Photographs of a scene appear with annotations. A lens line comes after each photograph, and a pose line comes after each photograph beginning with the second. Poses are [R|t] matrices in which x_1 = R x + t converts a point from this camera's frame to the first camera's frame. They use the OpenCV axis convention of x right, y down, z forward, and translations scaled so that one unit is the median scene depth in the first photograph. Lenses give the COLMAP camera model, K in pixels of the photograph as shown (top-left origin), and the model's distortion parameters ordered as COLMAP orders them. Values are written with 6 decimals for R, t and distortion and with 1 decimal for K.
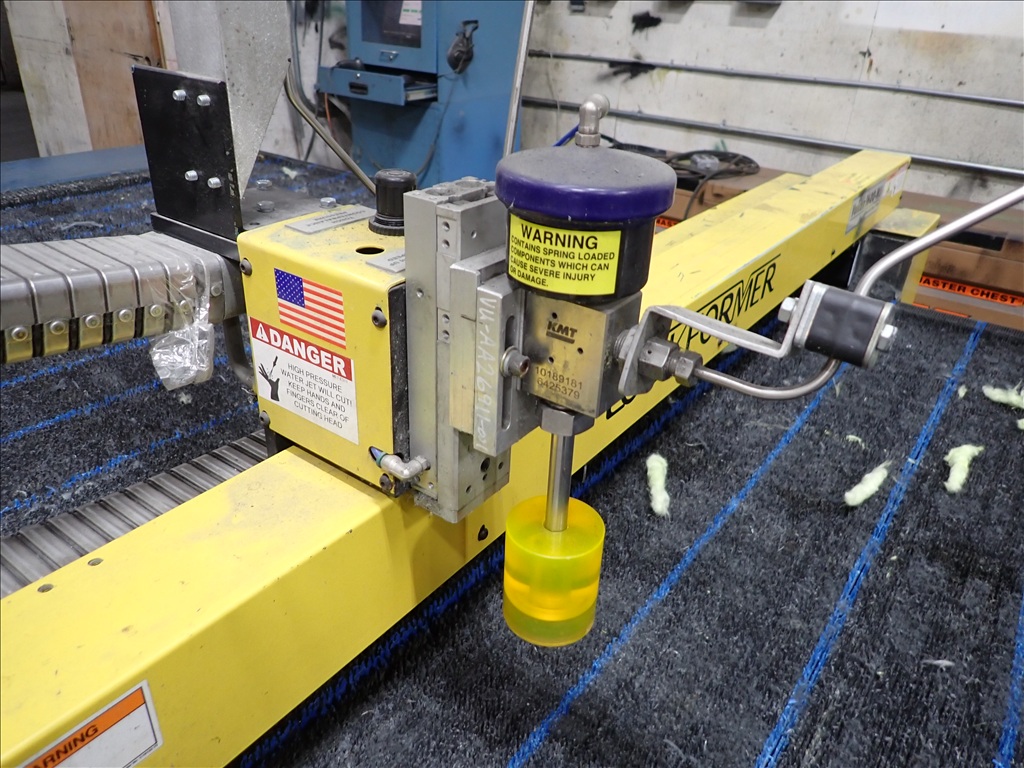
lens RADIAL K [[765.7, 0, 509.4], [0, 765.7, 382.2], [0, 0, 1]] dist [0.005685, -0.001755]
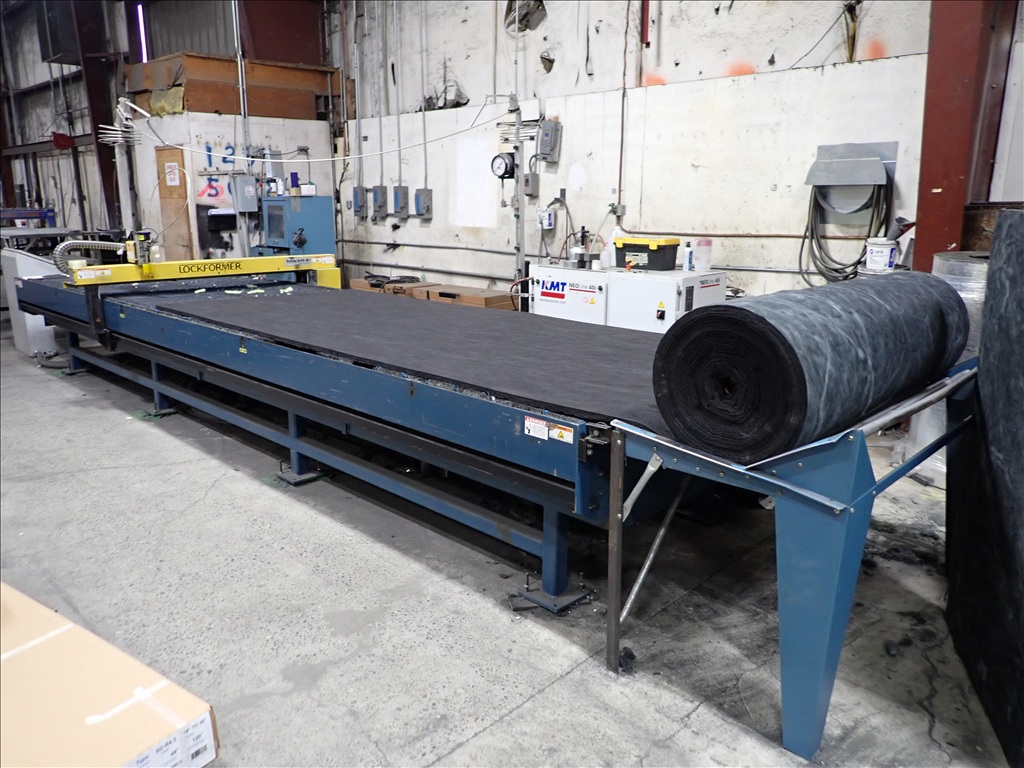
lens RADIAL K [[765.7, 0, 510.3], [0, 765.7, 384.0], [0, 0, 1]] dist [0.005685, -0.001755]
pose [[0.989806, -0.003148, -0.142390, 4.409753], [-0.032518, 0.968355, -0.247451, 2.865149], [0.138663, 0.249558, 0.958380, -5.477831]]
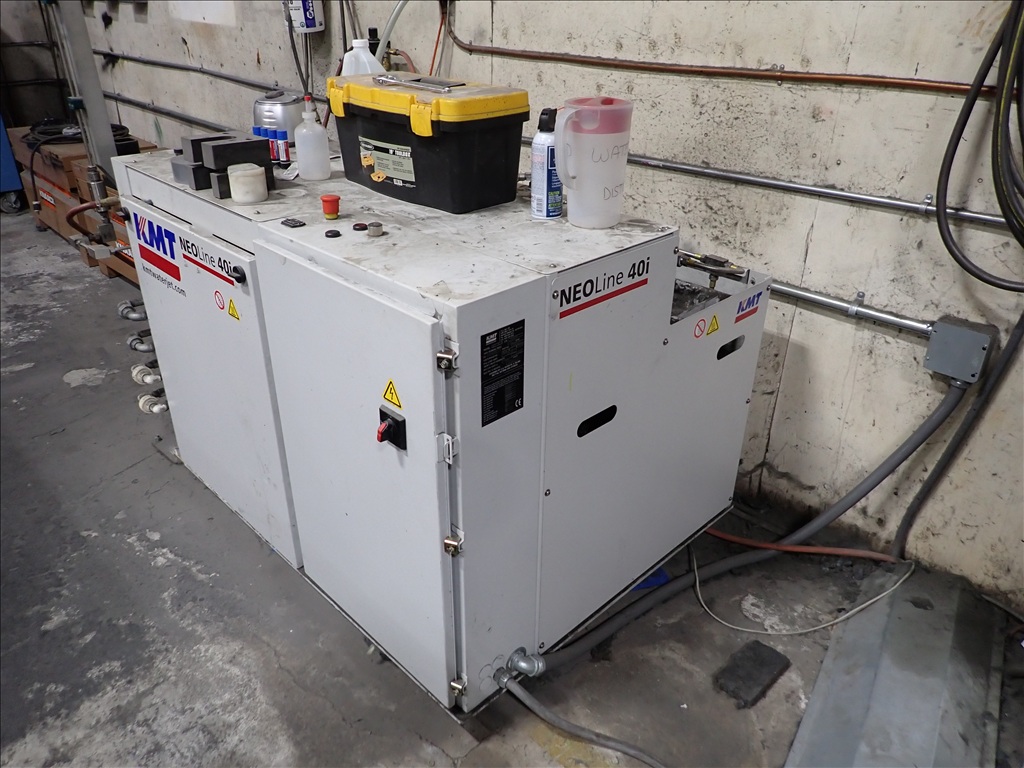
lens RADIAL K [[765.7, 0, 505.6], [0, 765.7, 380.3], [0, 0, 1]] dist [0.005685, -0.001755]
pose [[0.987024, 0.049417, -0.152781, 5.286240], [-0.051019, 0.998676, -0.006579, 0.401819], [0.152254, 0.014288, 0.988238, -0.531209]]
